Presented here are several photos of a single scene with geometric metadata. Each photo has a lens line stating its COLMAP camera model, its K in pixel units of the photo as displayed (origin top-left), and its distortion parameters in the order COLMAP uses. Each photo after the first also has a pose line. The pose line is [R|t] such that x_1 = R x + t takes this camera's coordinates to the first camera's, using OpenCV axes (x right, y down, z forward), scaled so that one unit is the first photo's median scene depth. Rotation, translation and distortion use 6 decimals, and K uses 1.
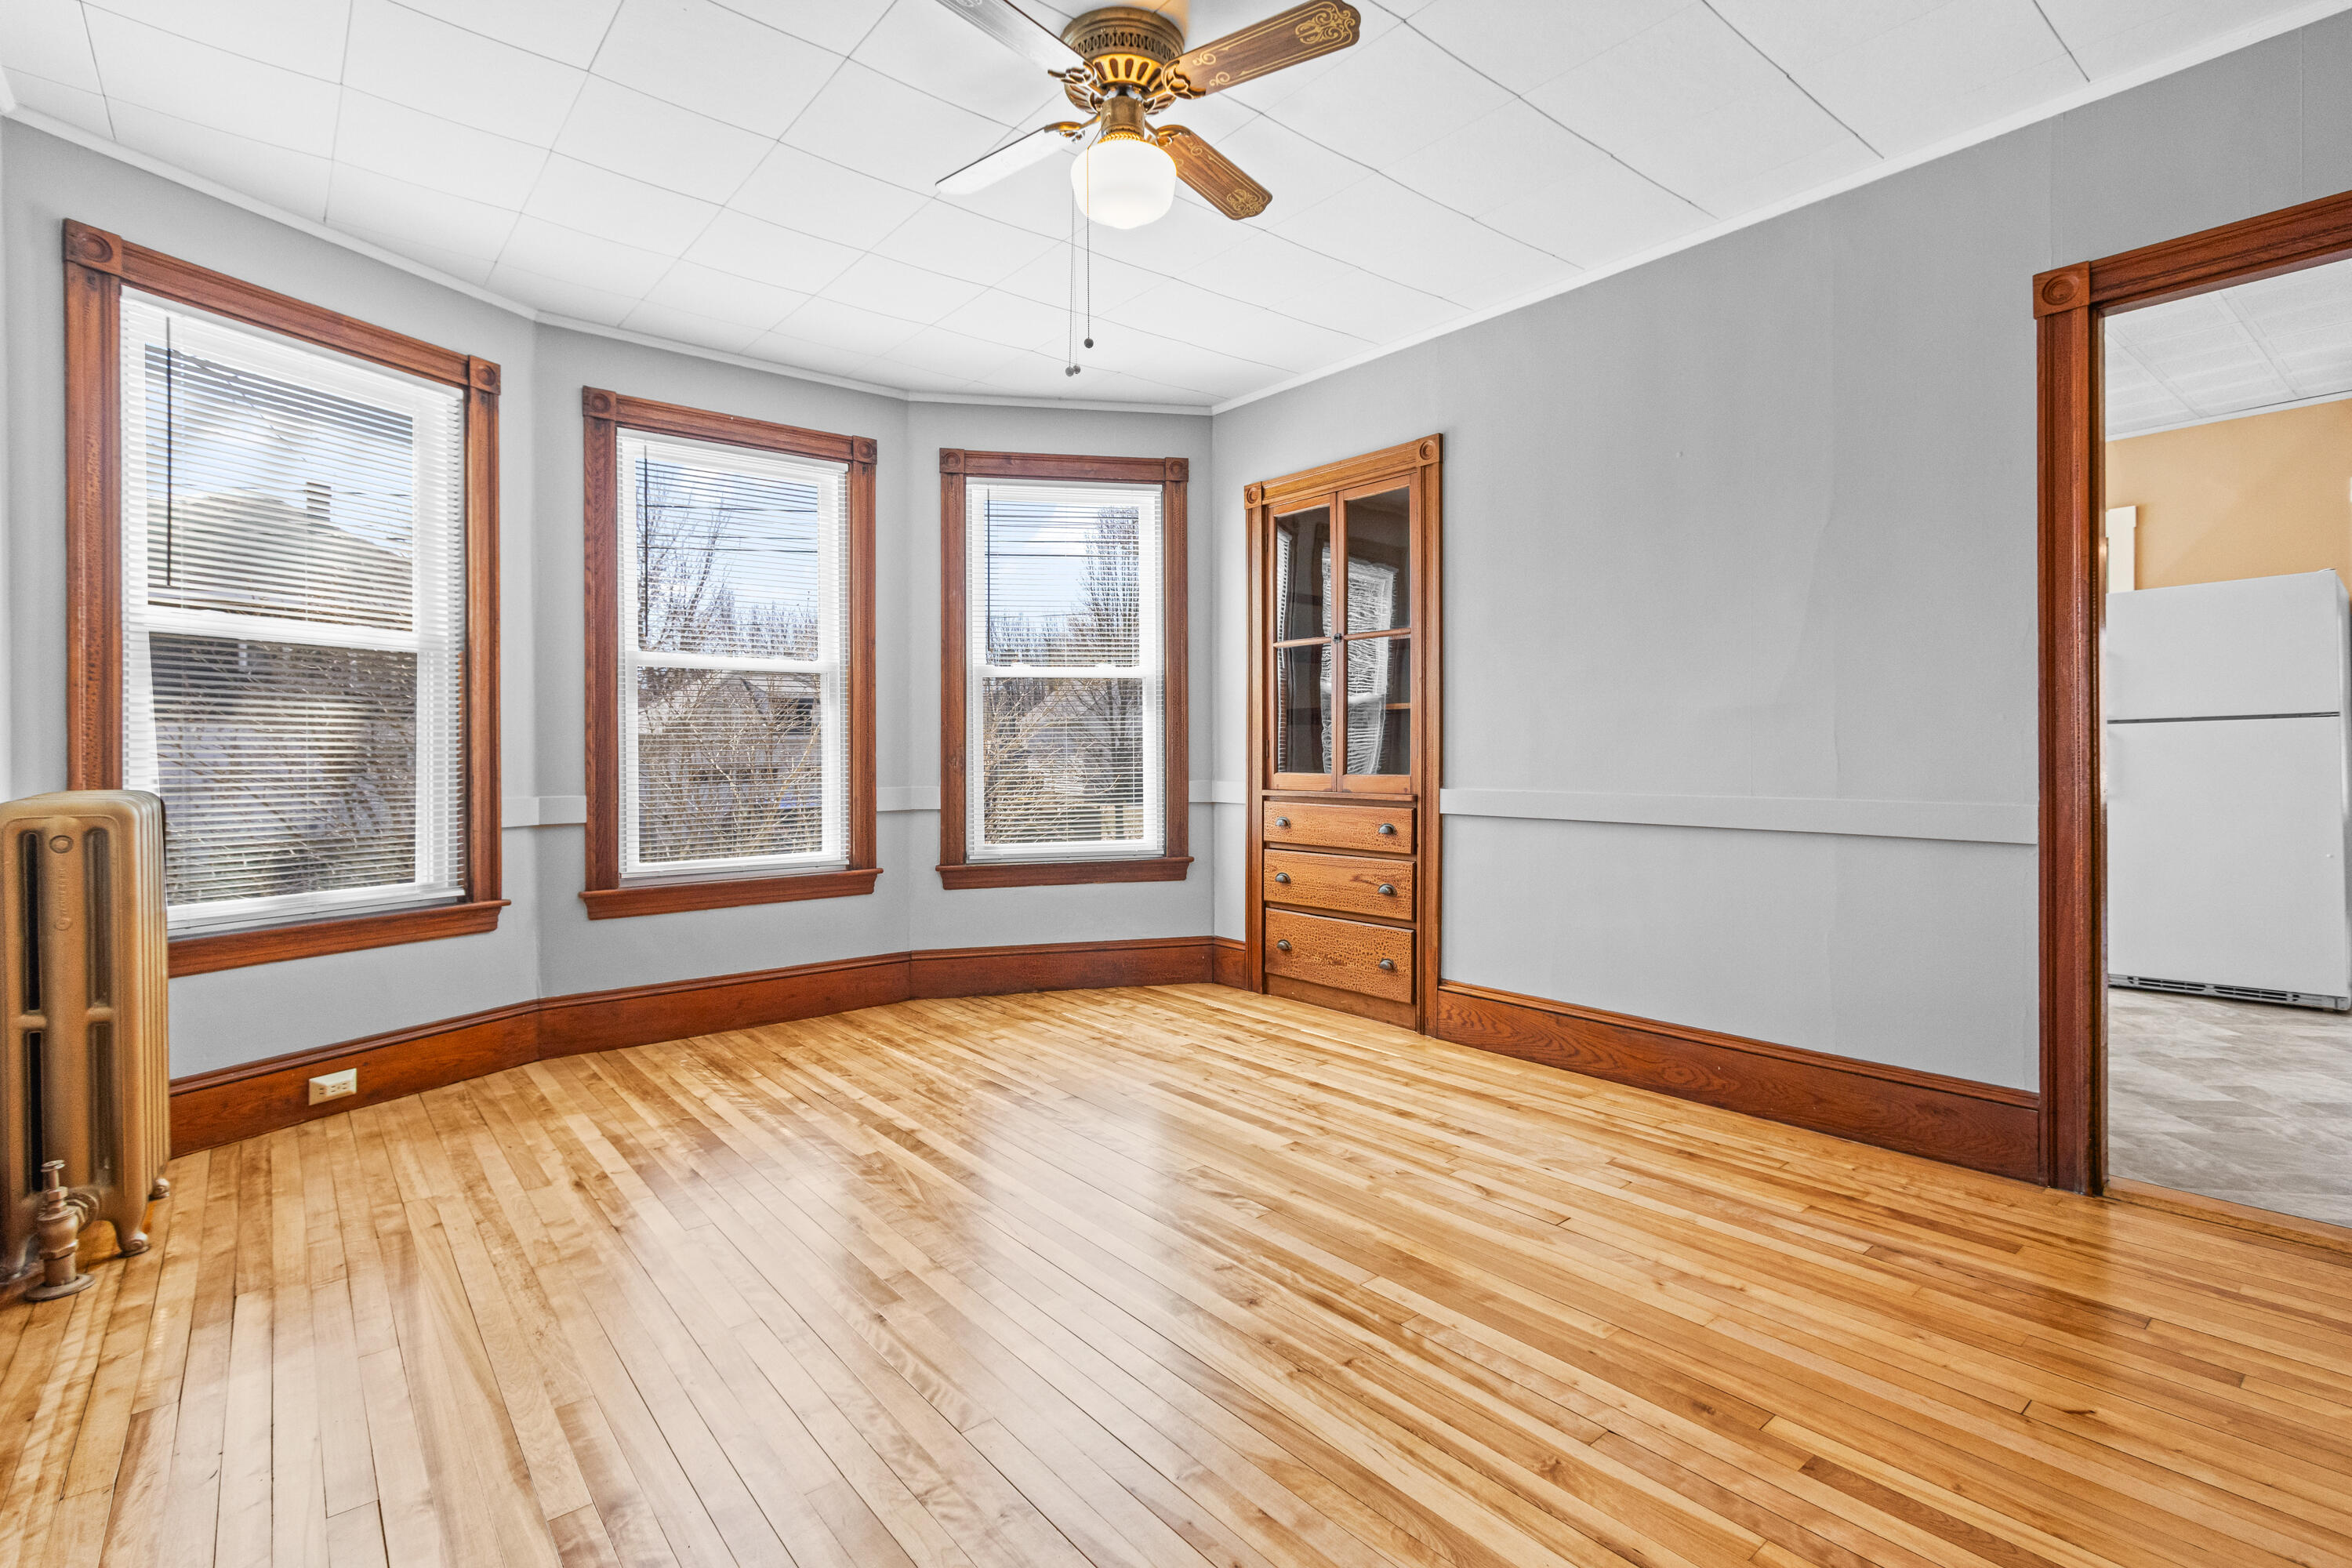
lens RADIAL K [[1115.9, 0, 1159.5], [0, 1115.9, 767.0], [0, 0, 1]] dist [0.002335, -0.002491]
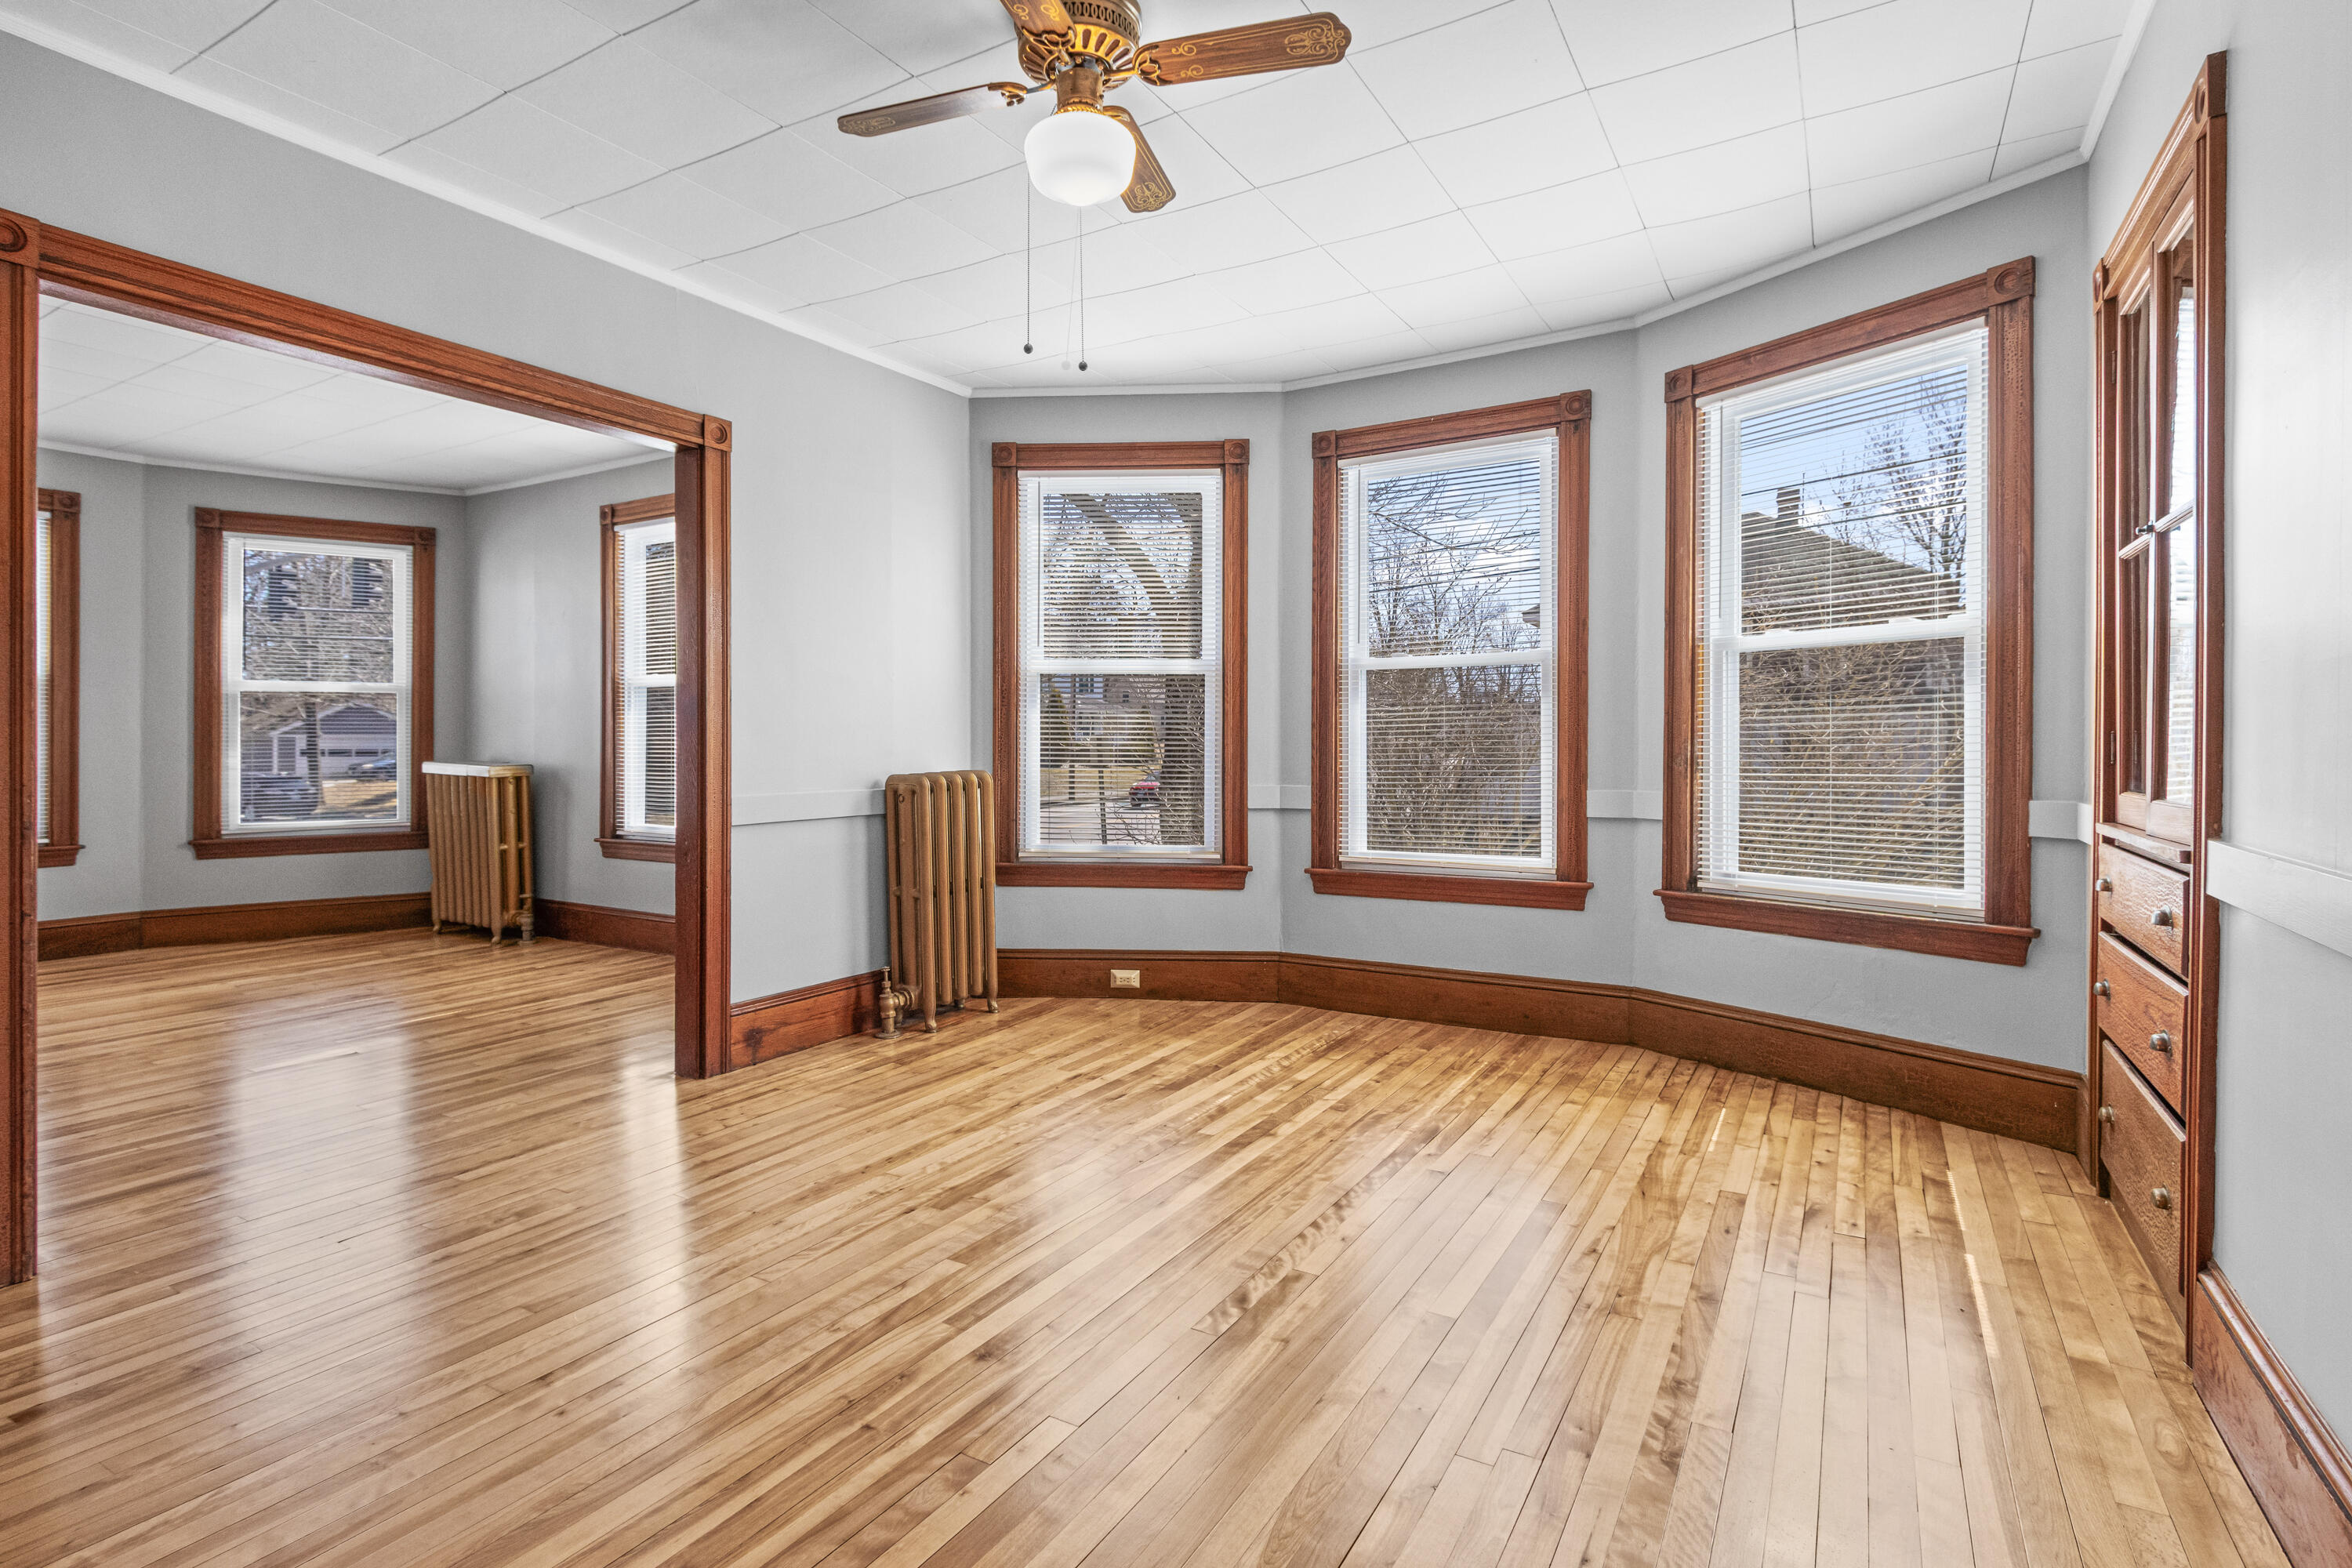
lens RADIAL K [[1153.3, 0, 1158.3], [0, 1153.3, 758.3], [0, 0, 1]] dist [0.006427, -0.001410]
pose [[0.329845, 0.014709, -0.943920, 0.634380], [-0.010685, 0.999873, 0.011847, -0.017336], [0.943975, 0.006178, 0.329960, 0.505565]]
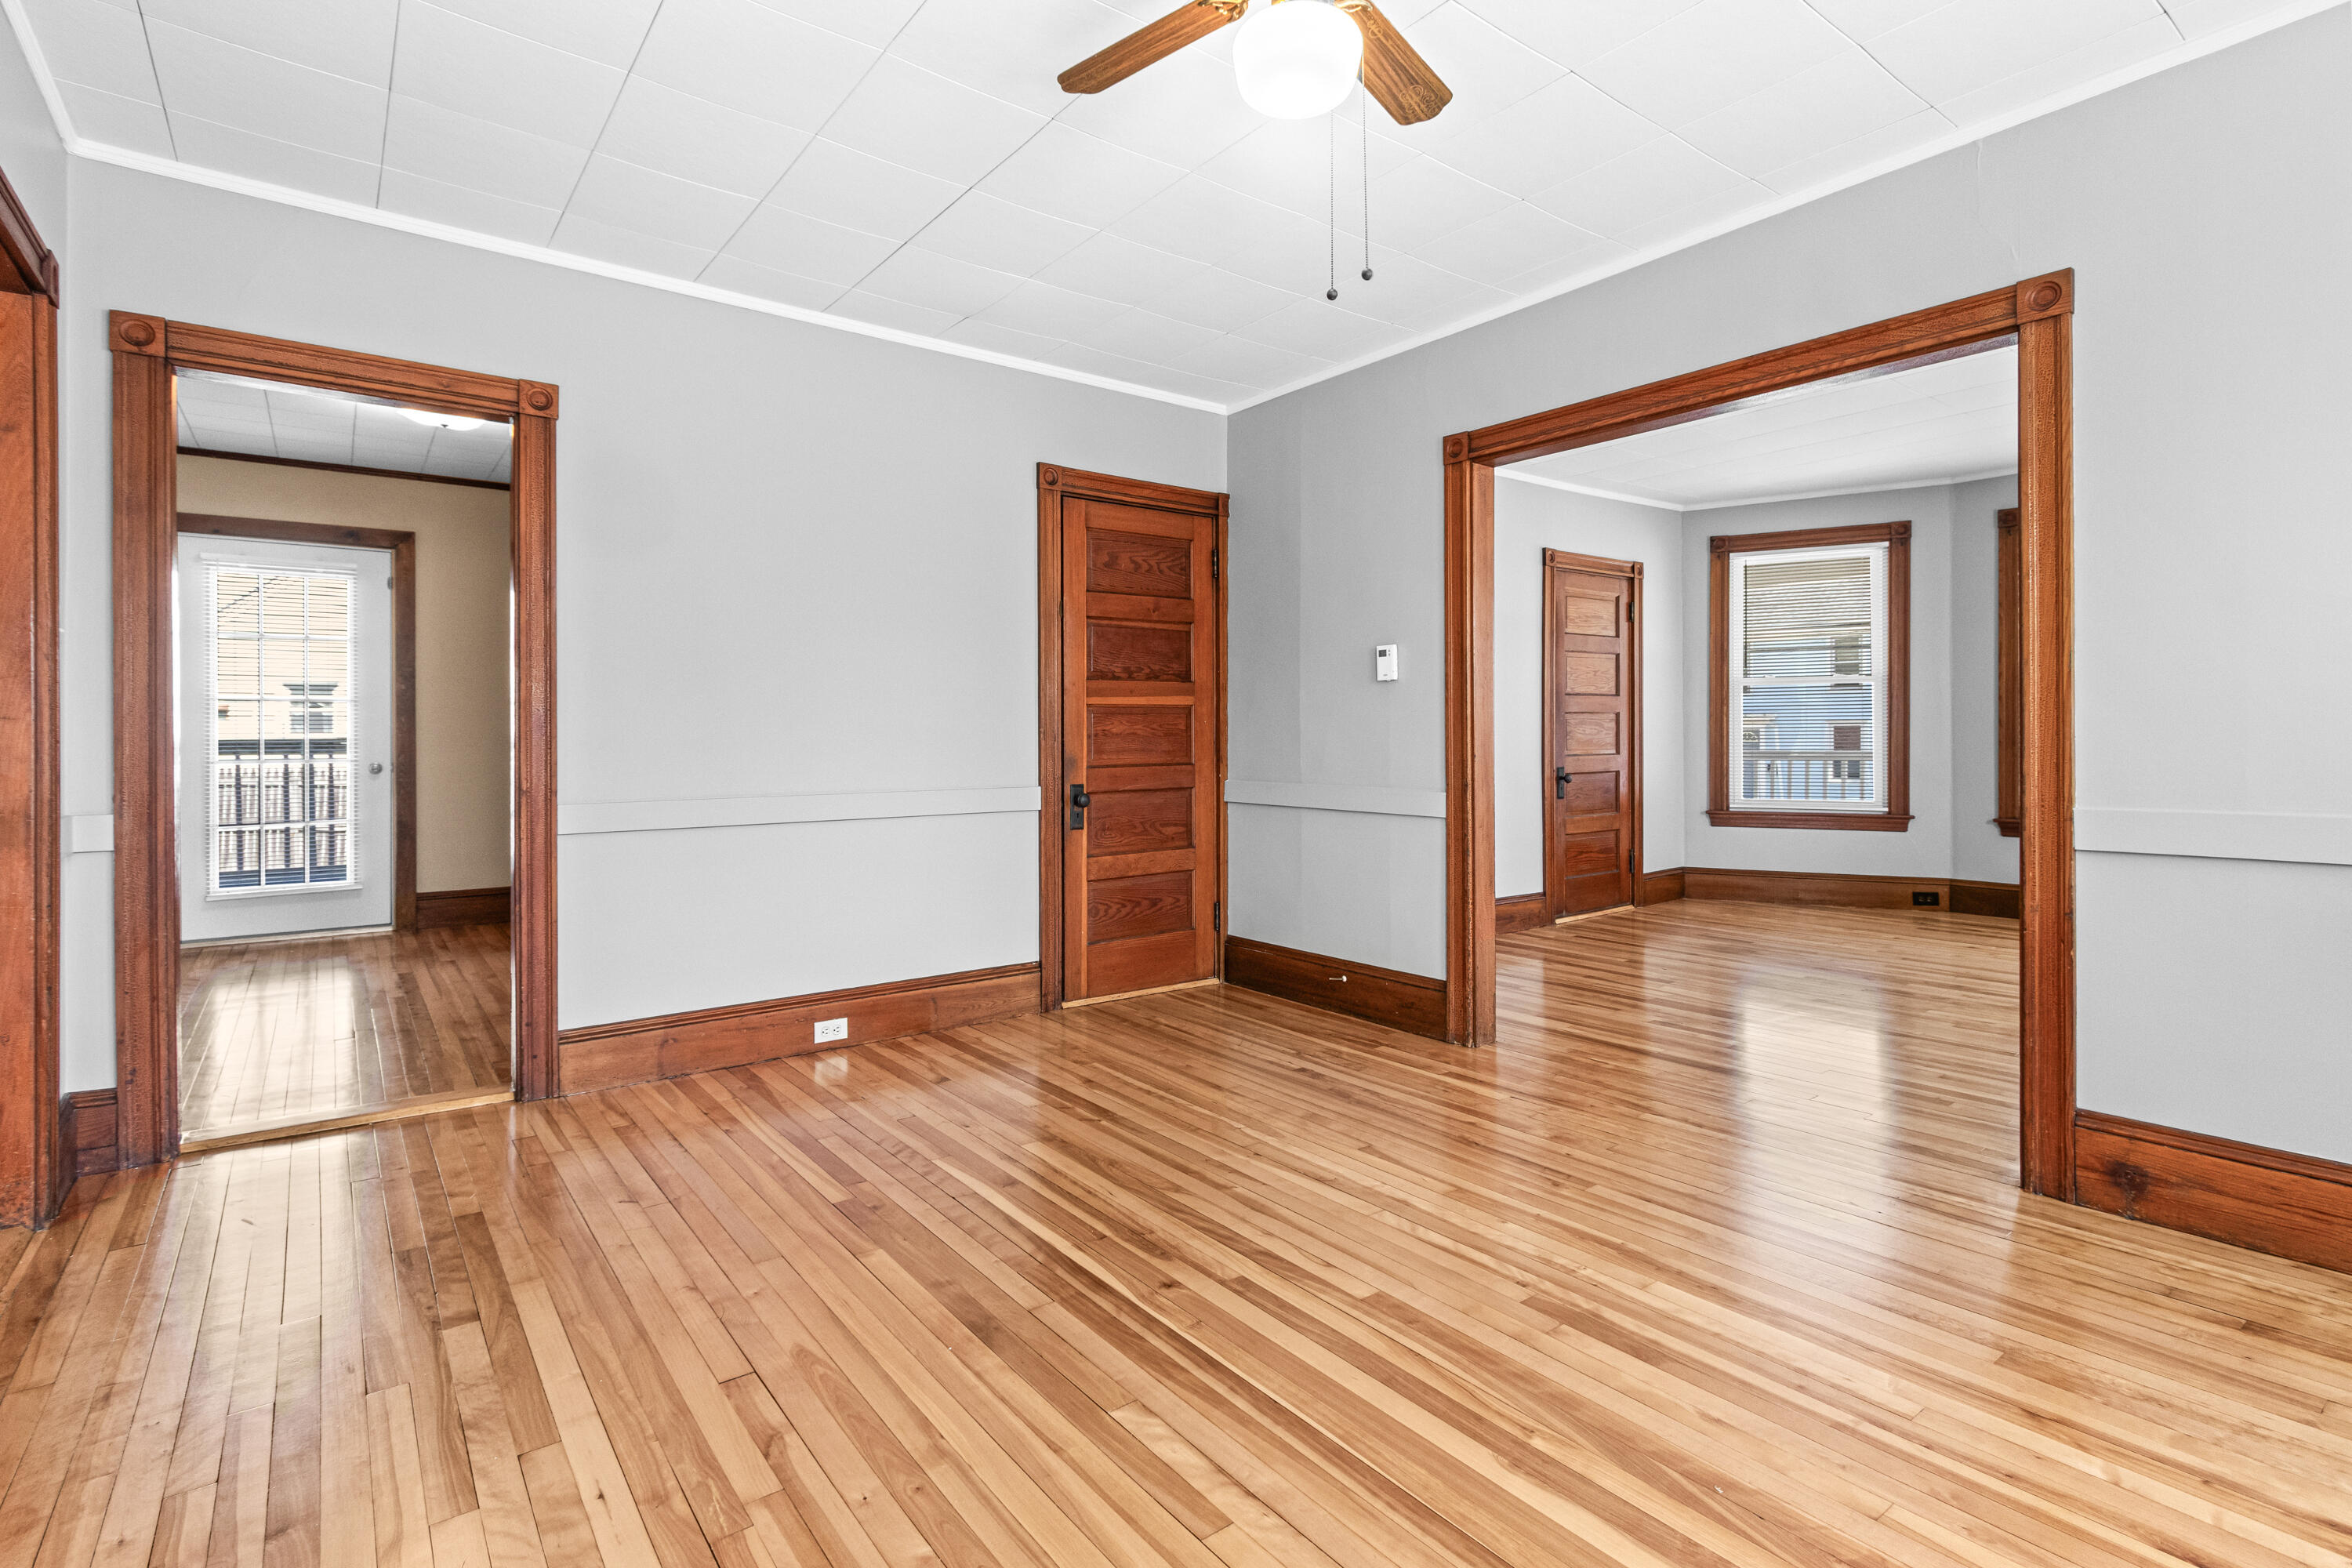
lens RADIAL K [[1115.9, 0, 1148.8], [0, 1115.9, 744.3], [0, 0, 1]] dist [0.002335, -0.002491]
pose [[-0.998856, 0.011126, 0.046500, 0.029415], [0.011921, 0.999787, 0.016843, -0.024758], [-0.046303, 0.017379, -0.998776, 1.252105]]
